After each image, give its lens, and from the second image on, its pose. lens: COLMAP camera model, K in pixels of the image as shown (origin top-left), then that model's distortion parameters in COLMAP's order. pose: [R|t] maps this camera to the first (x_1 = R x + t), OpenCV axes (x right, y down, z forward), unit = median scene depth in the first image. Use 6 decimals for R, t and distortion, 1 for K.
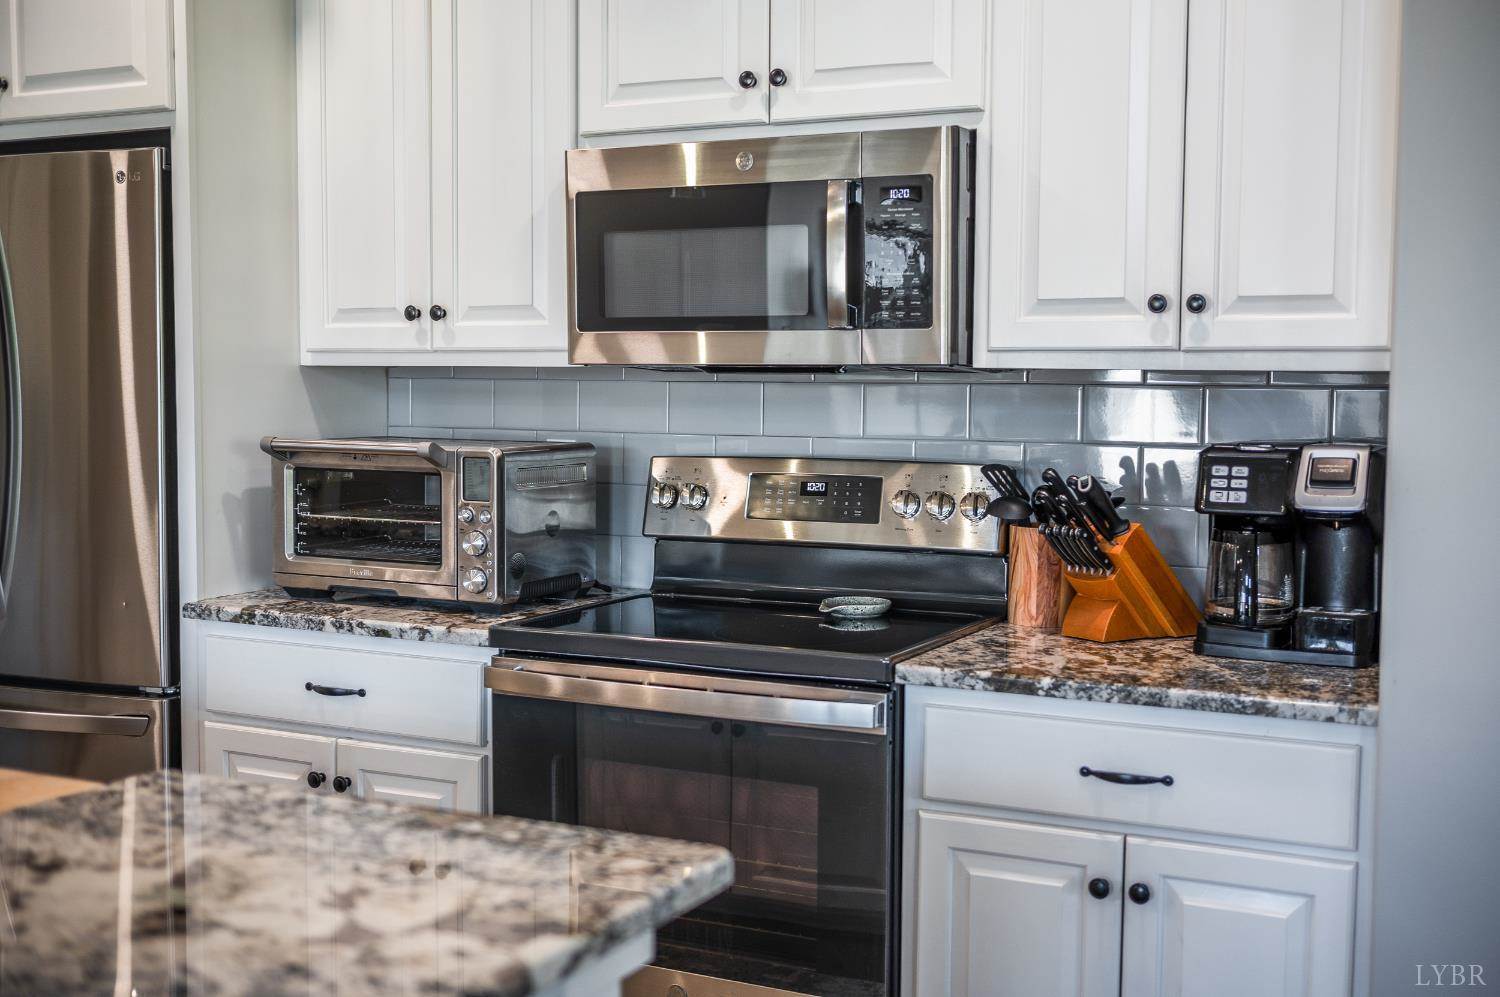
lens RADIAL K [[1756.0, 0, 750.0], [0, 1756.0, 498.5], [0, 0, 1]] dist [0.015209, 0.029735]
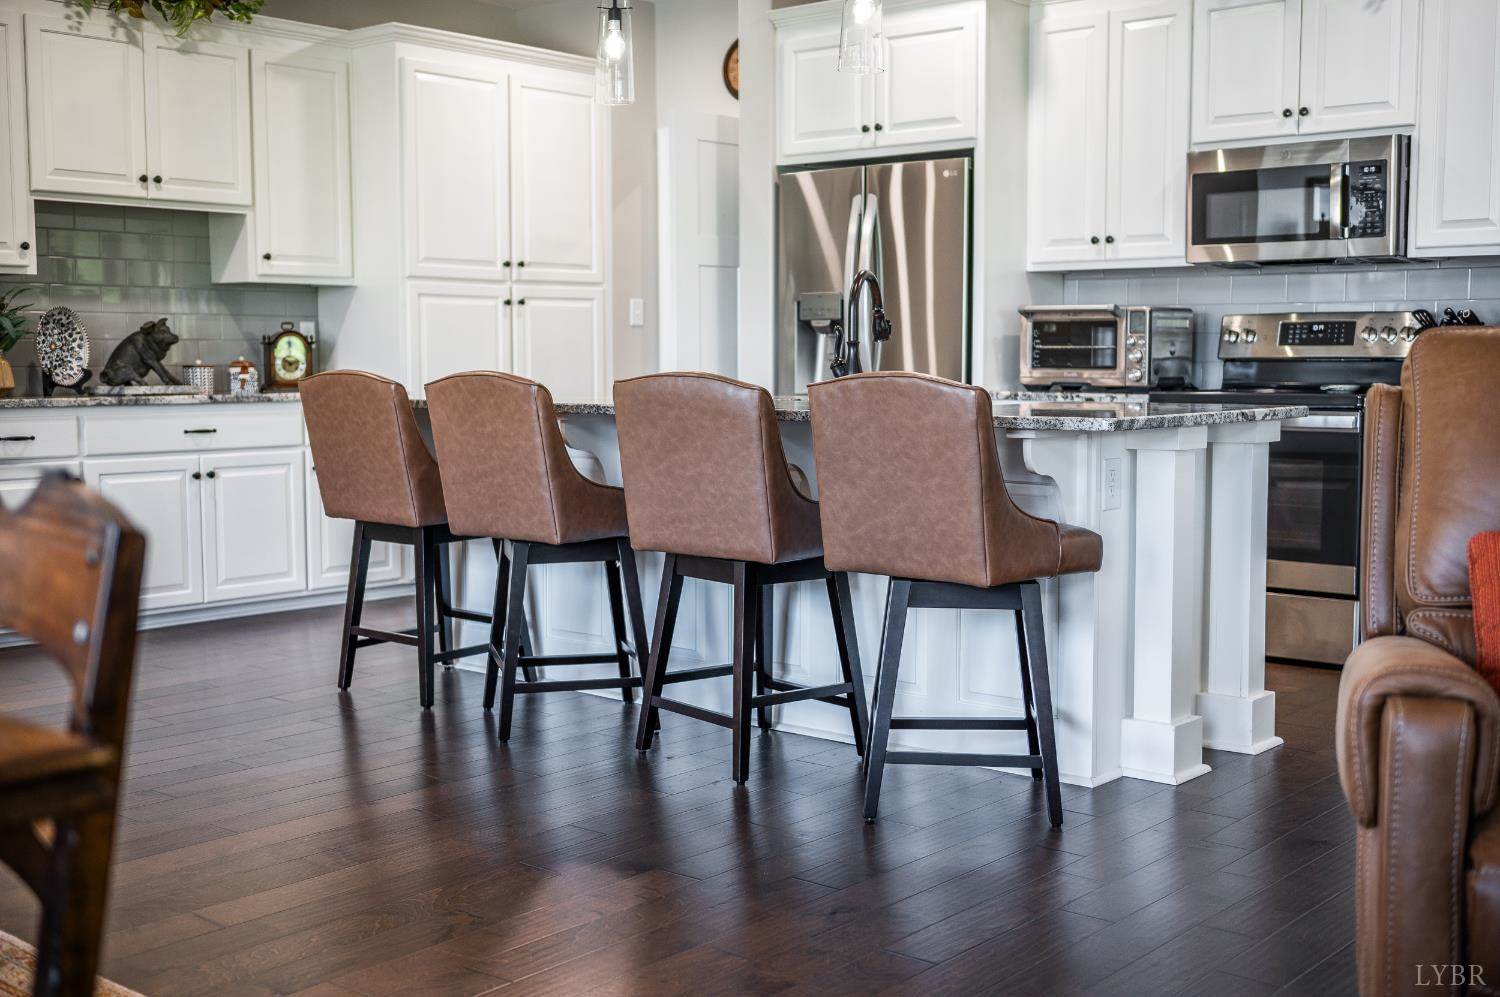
lens RADIAL K [[1693.6, 0, 750.0], [0, 1693.6, 498.5], [0, 0, 1]] dist [-0.022833, 0.014433]
pose [[0.968173, 0.015400, -0.249807, -0.099372], [-0.011606, 0.999794, 0.016655, 0.157286], [0.250012, -0.013226, 0.968152, -0.923623]]
